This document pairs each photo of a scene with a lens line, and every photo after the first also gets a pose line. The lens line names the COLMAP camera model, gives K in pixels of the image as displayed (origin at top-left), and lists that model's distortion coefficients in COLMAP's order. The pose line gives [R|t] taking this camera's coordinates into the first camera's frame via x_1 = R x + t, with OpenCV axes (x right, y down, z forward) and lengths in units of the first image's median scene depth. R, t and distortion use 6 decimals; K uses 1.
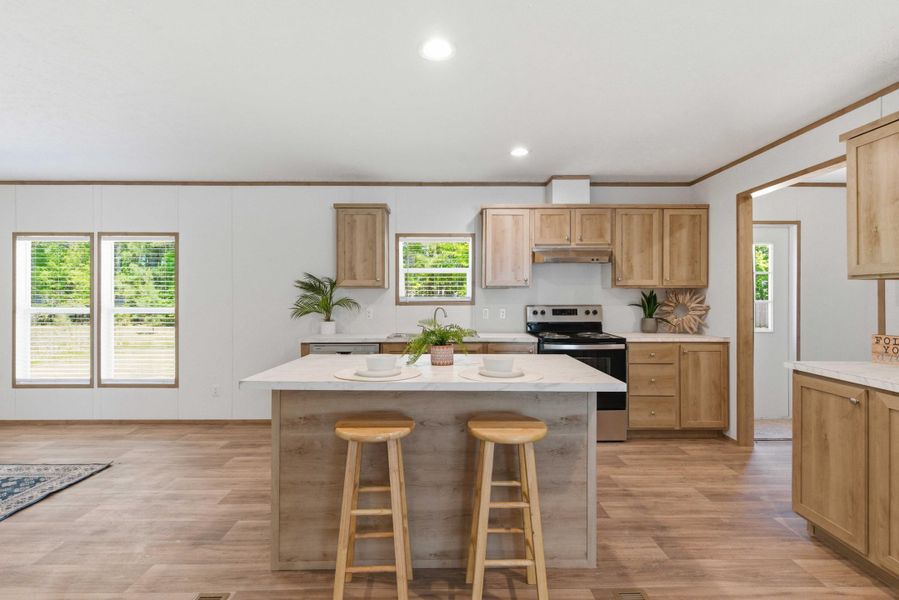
lens RADIAL K [[409.2, 0, 447.1], [0, 409.2, 303.2], [0, 0, 1]] dist [0.004777, -0.001828]
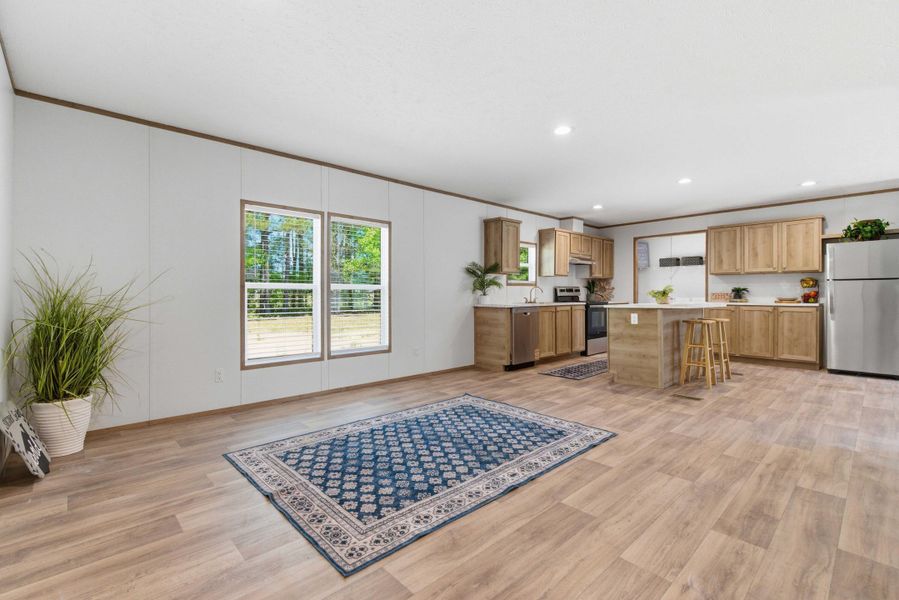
lens RADIAL K [[409.2, 0, 447.4], [0, 409.2, 291.9], [0, 0, 1]] dist [0.004777, -0.001828]
pose [[0.735700, 0.004034, 0.677295, -1.336475], [0.004809, 0.999926, -0.011179, 0.045558], [-0.677290, 0.011481, 0.735626, 0.022201]]
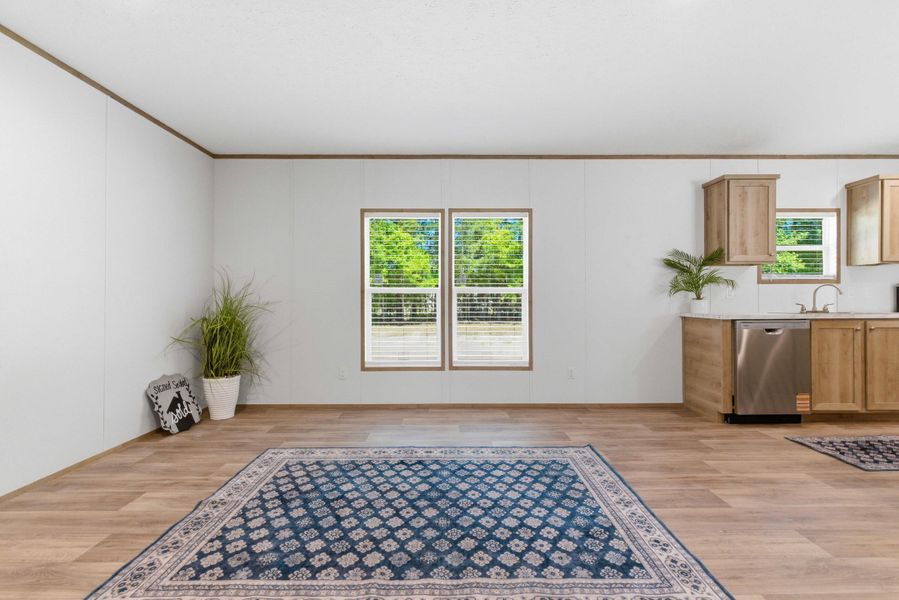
lens RADIAL K [[409.2, 0, 454.7], [0, 409.2, 296.8], [0, 0, 1]] dist [0.004777, -0.001828]
pose [[0.999962, -0.002819, -0.008212, -0.830910], [0.002750, 0.999962, -0.008310, 0.041931], [0.008235, 0.008287, 0.999932, 0.042968]]
